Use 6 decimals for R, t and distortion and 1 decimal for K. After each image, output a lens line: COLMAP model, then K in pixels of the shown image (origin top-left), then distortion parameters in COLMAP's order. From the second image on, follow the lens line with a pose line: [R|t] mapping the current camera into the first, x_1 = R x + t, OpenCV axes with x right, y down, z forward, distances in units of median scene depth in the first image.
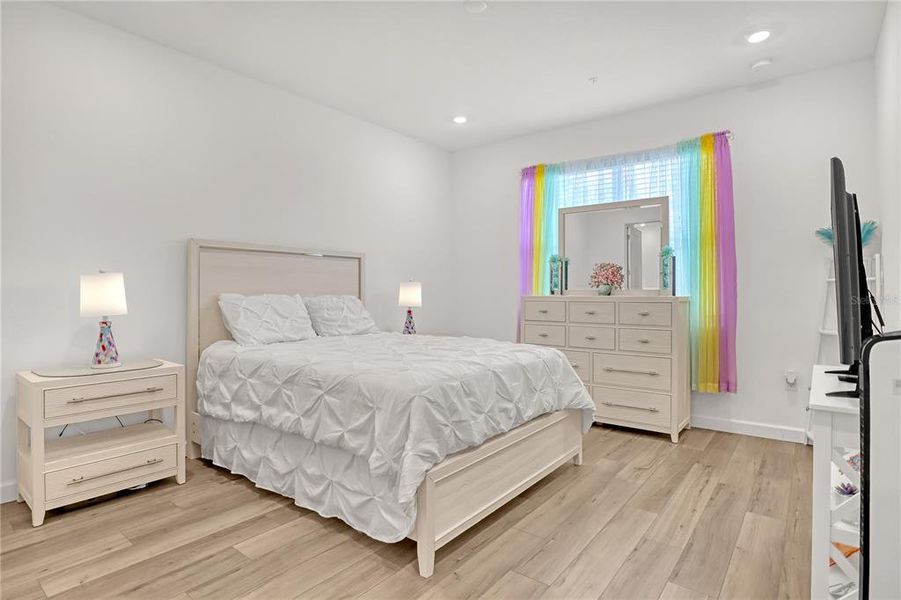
lens RADIAL K [[463.0, 0, 448.7], [0, 463.0, 297.2], [0, 0, 1]] dist [-0.013372, -0.000958]
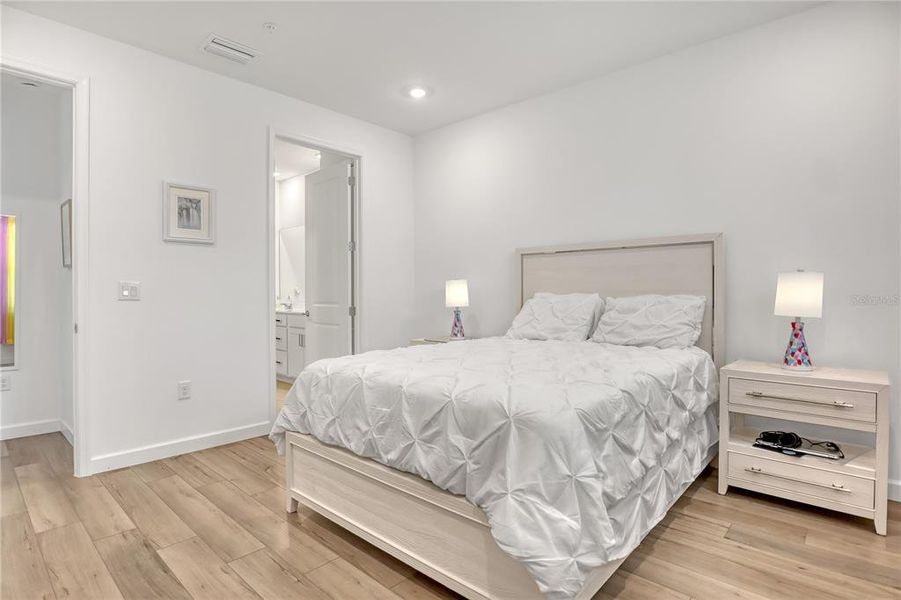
lens RADIAL K [[463.0, 0, 448.4], [0, 463.0, 296.7], [0, 0, 1]] dist [-0.013372, -0.000958]
pose [[-0.067475, 0.006513, -0.997700, 0.494684], [-0.006664, 0.999953, 0.006979, -0.003935], [0.997699, 0.007120, -0.067429, 0.624627]]
